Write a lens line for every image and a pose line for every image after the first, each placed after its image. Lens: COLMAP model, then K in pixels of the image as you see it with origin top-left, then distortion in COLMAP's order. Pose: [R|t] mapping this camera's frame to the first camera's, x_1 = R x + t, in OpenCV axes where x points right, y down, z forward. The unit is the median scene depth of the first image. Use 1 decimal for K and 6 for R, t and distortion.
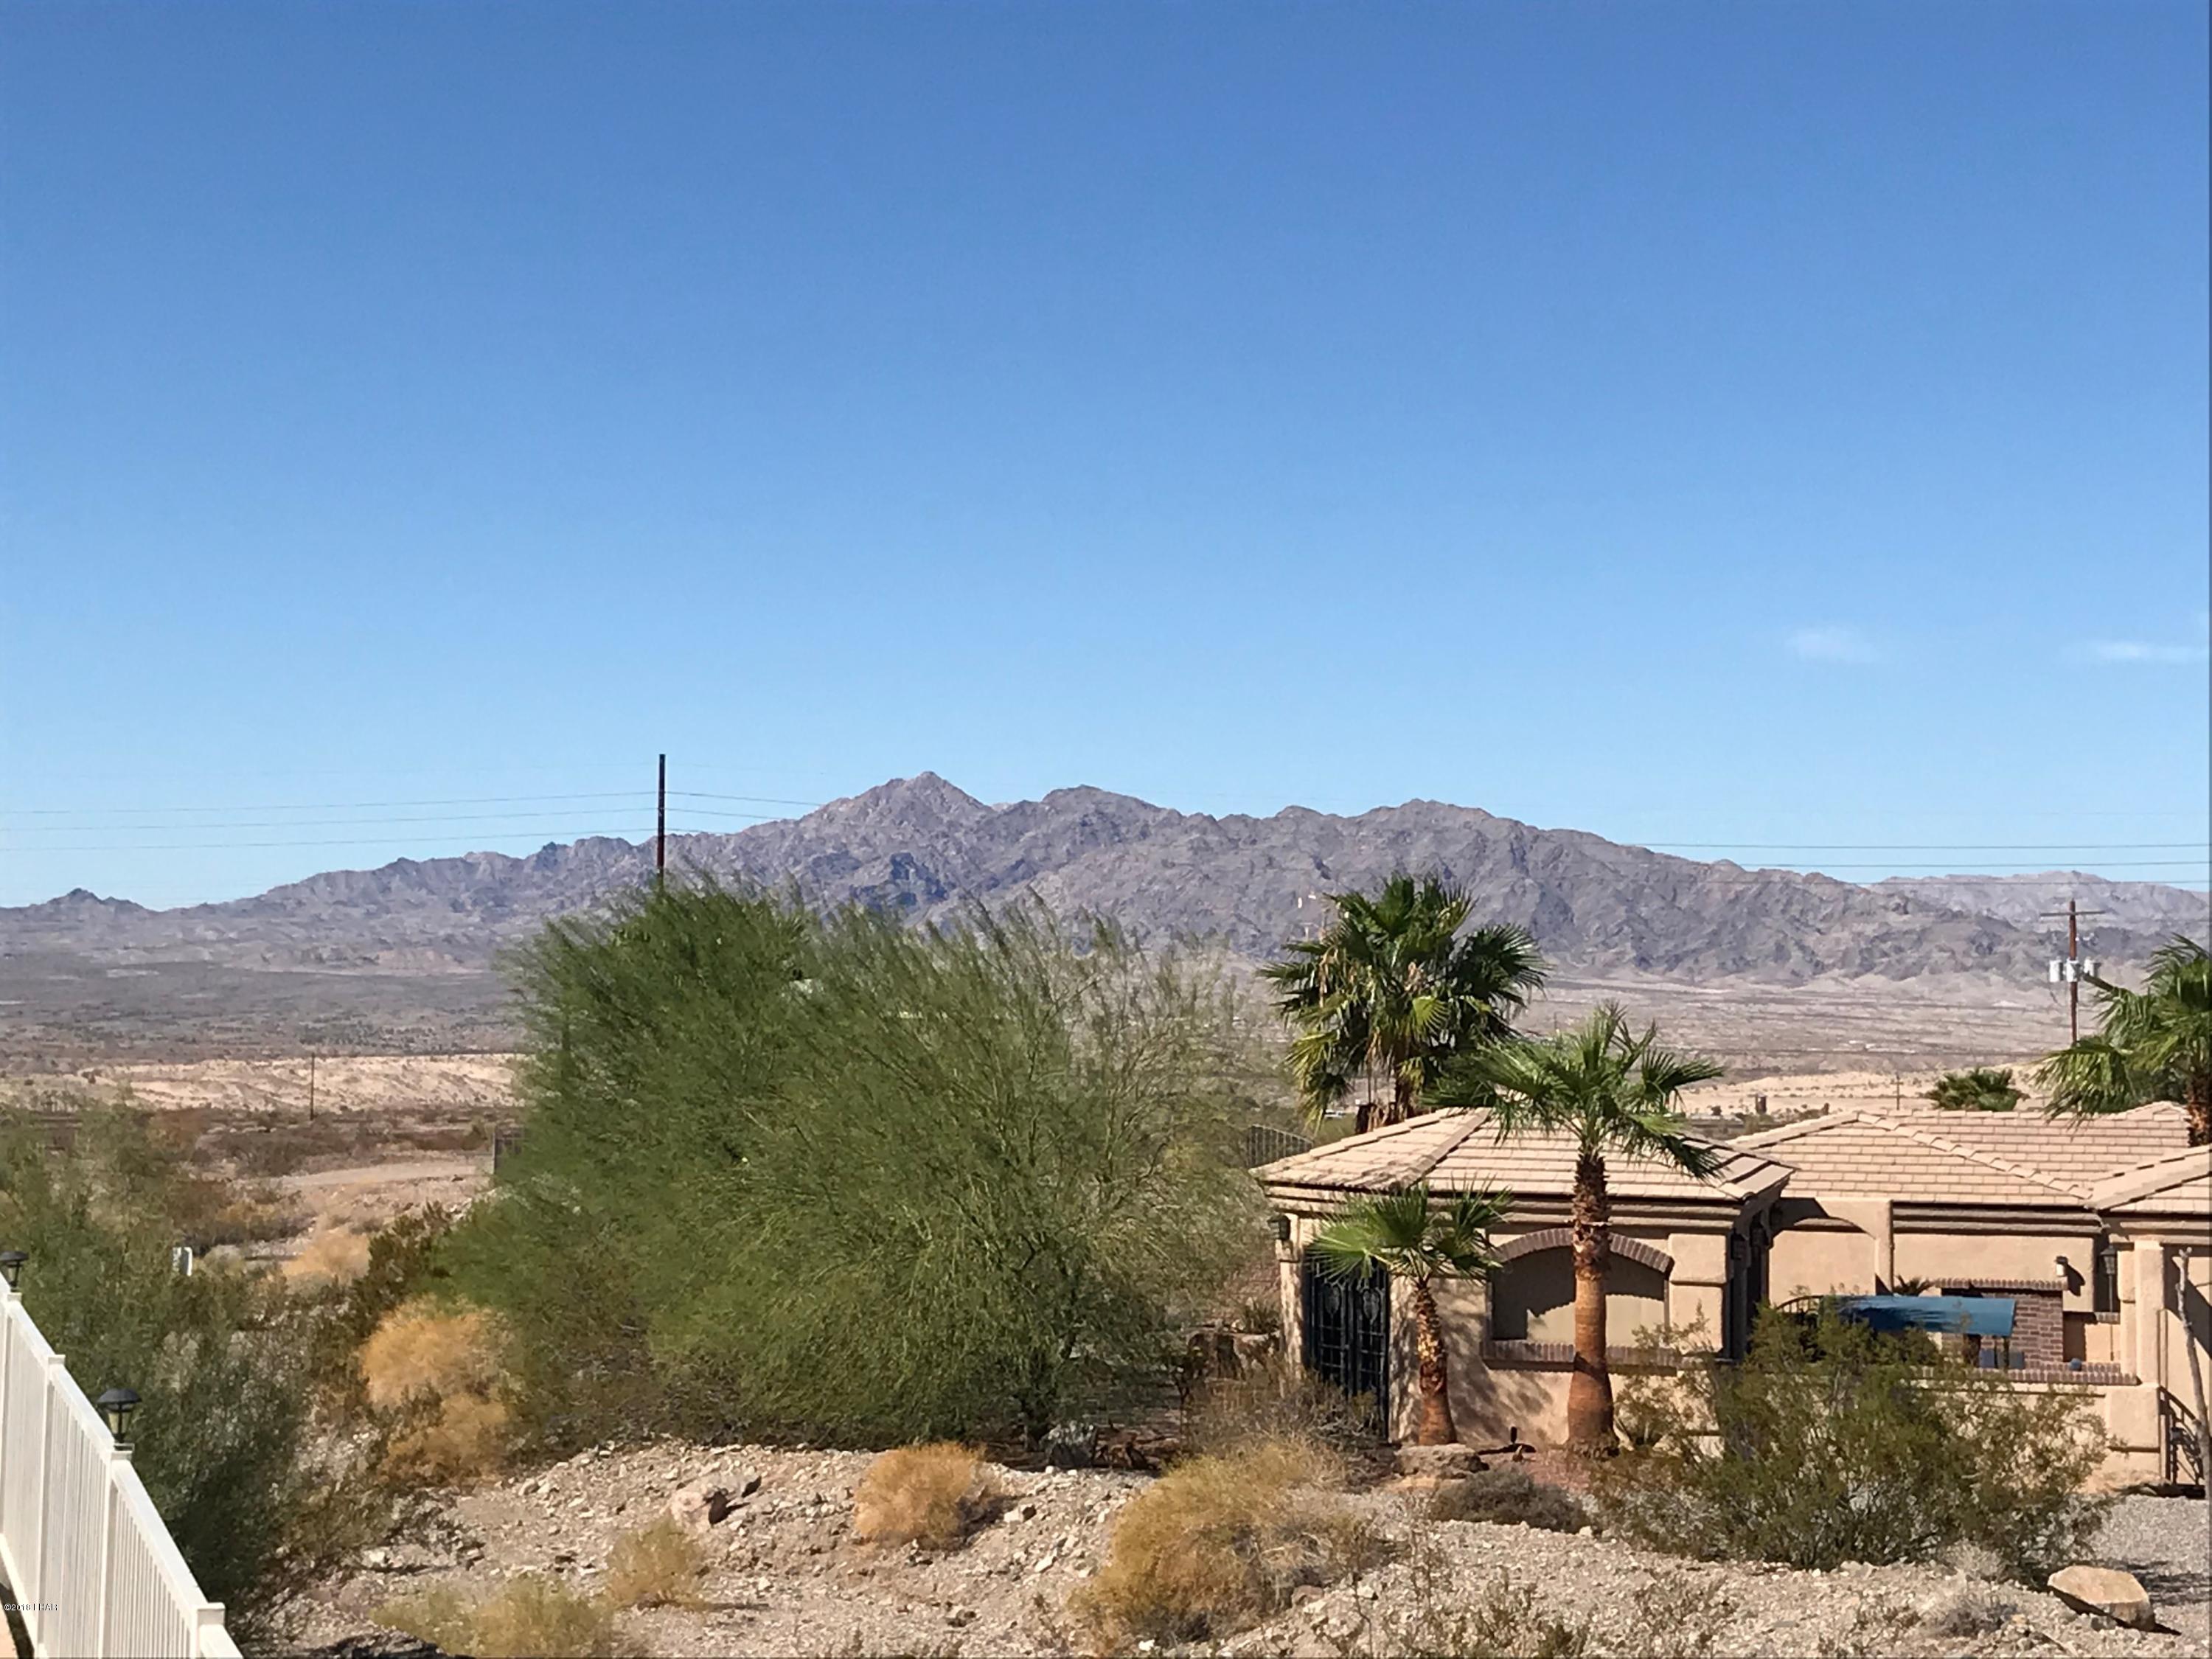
lens RADIAL K [[4081.8, 0, 1105.6], [0, 4081.8, 829.1], [0, 0, 1]] dist [0.006340, 0.000000]
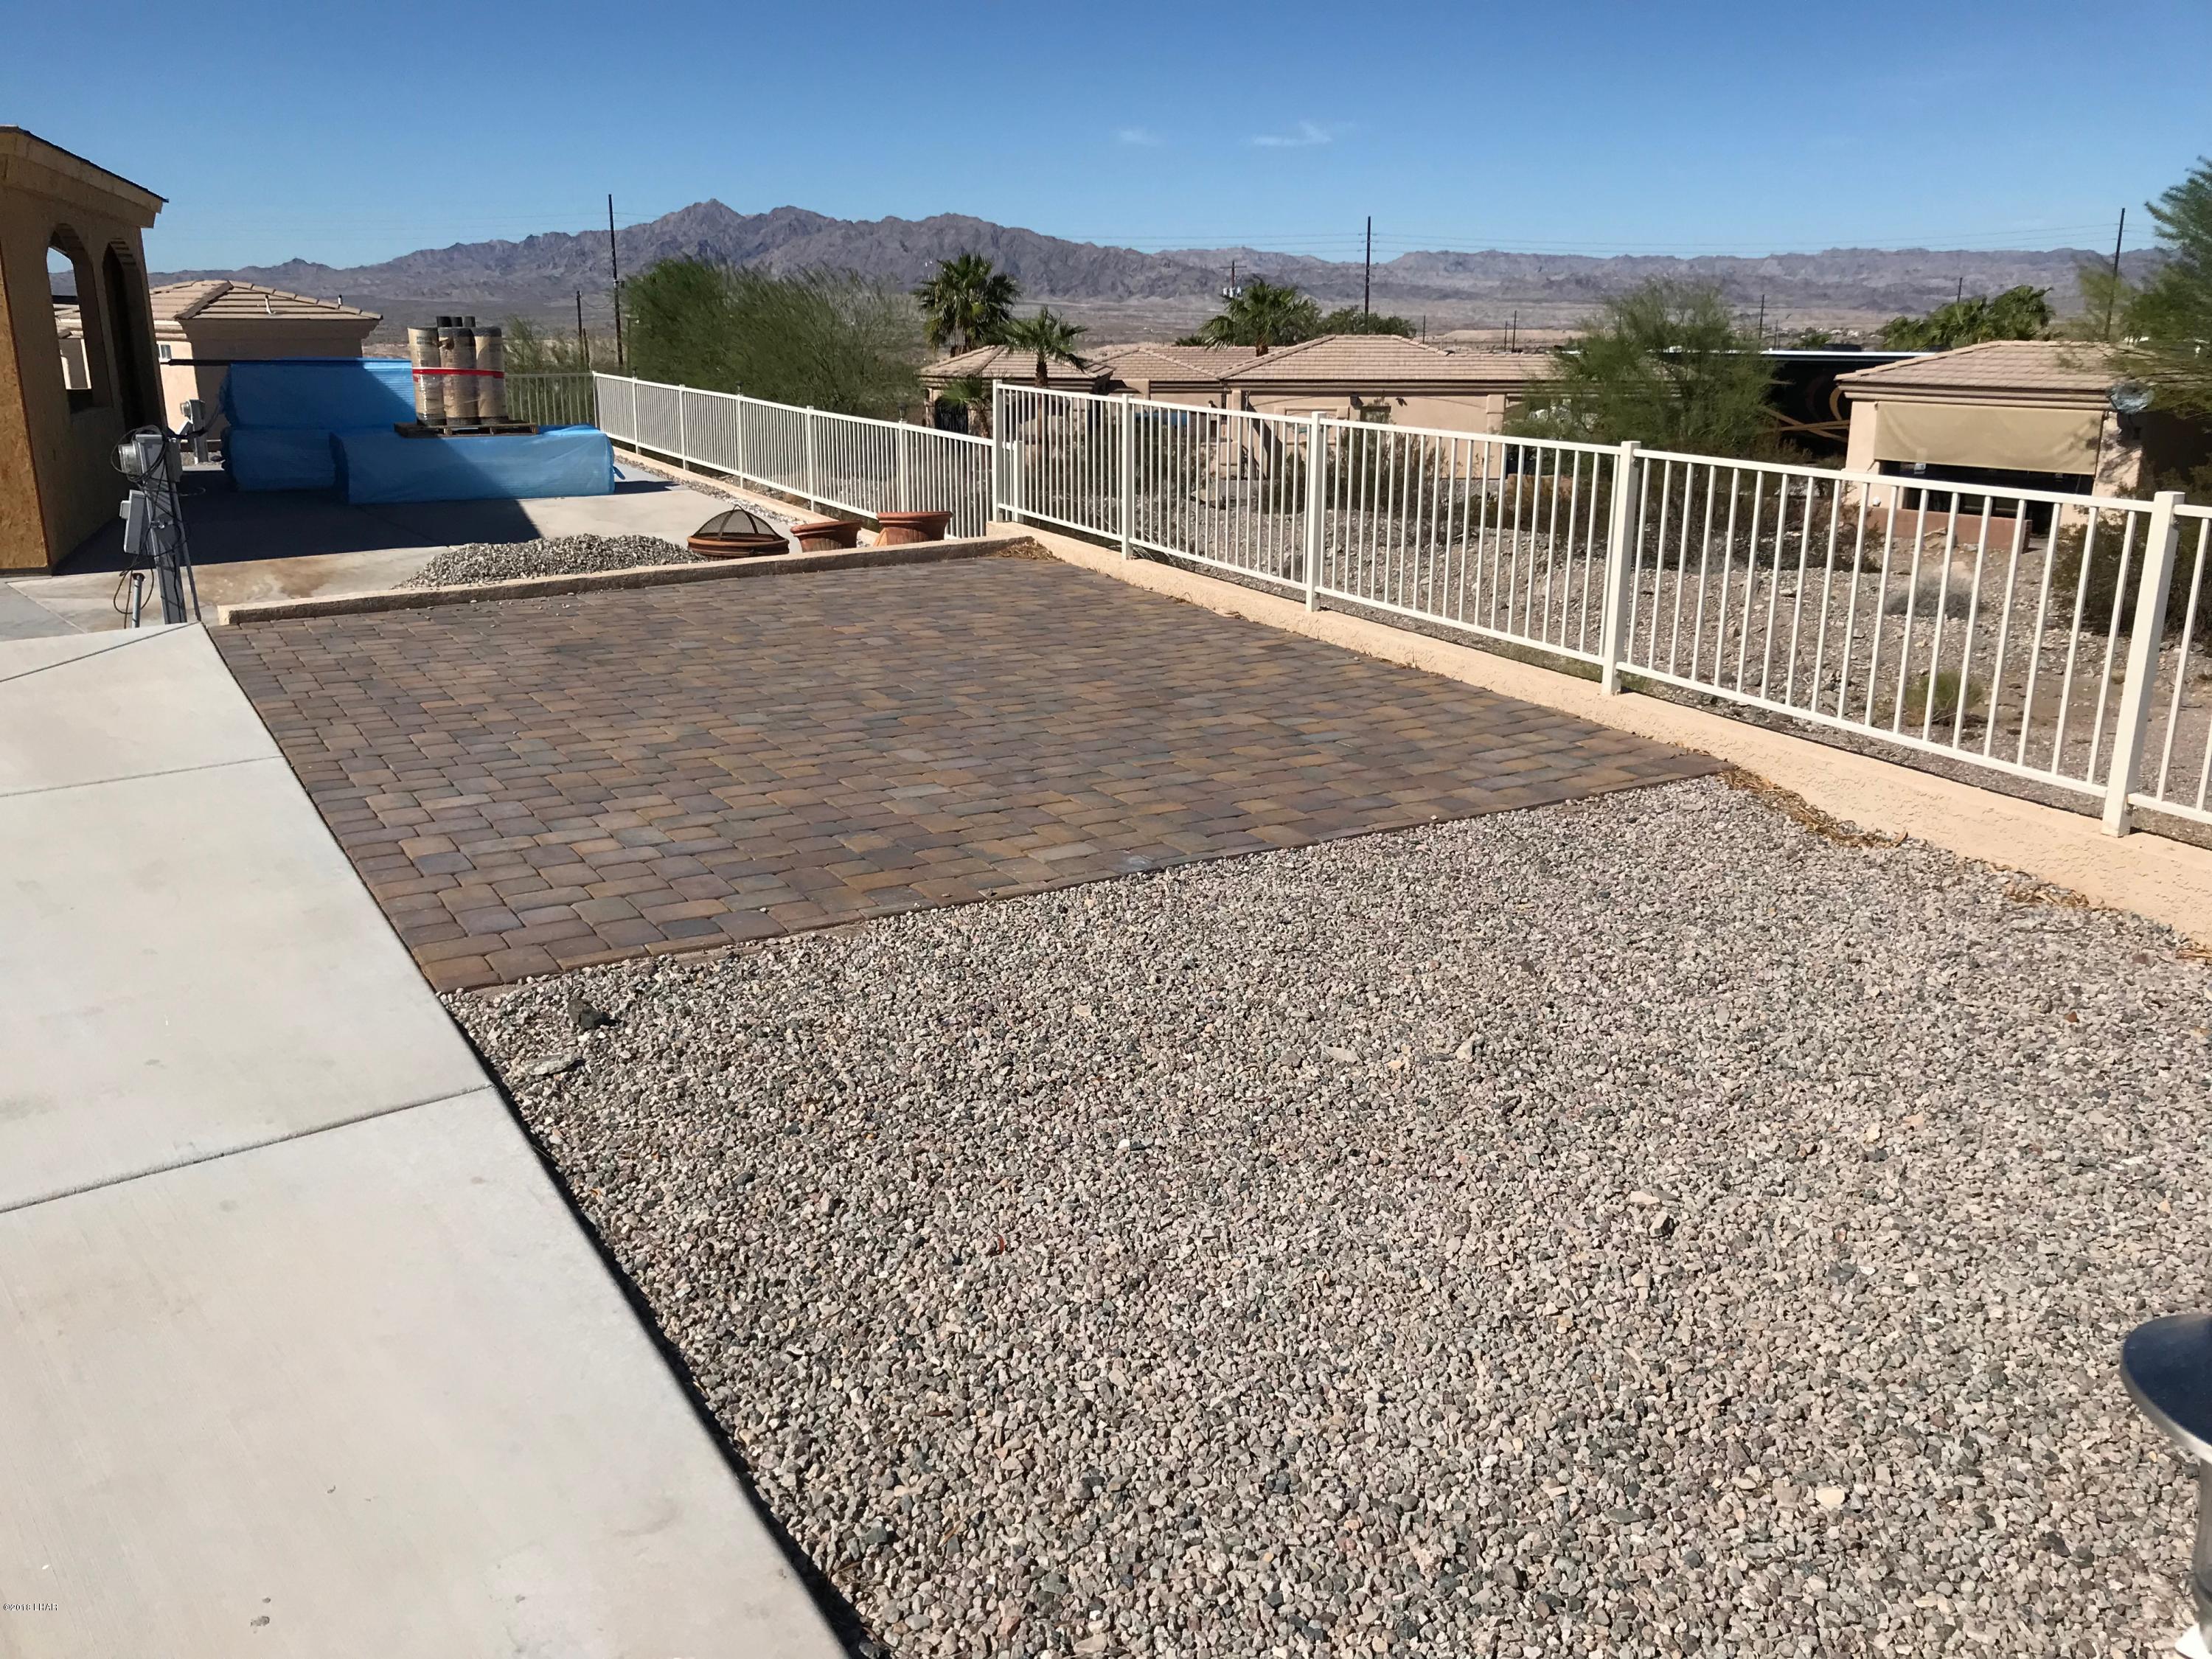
lens RADIAL K [[1802.5, 0, 1109.2], [0, 1802.5, 833.1], [0, 0, 1]] dist [0.011061, 0.021565]
pose [[0.986968, -0.053691, 0.151696, -0.029958], [0.002618, 0.947928, 0.318473, -0.004229], [-0.160896, -0.313925, 0.935715, -0.192379]]
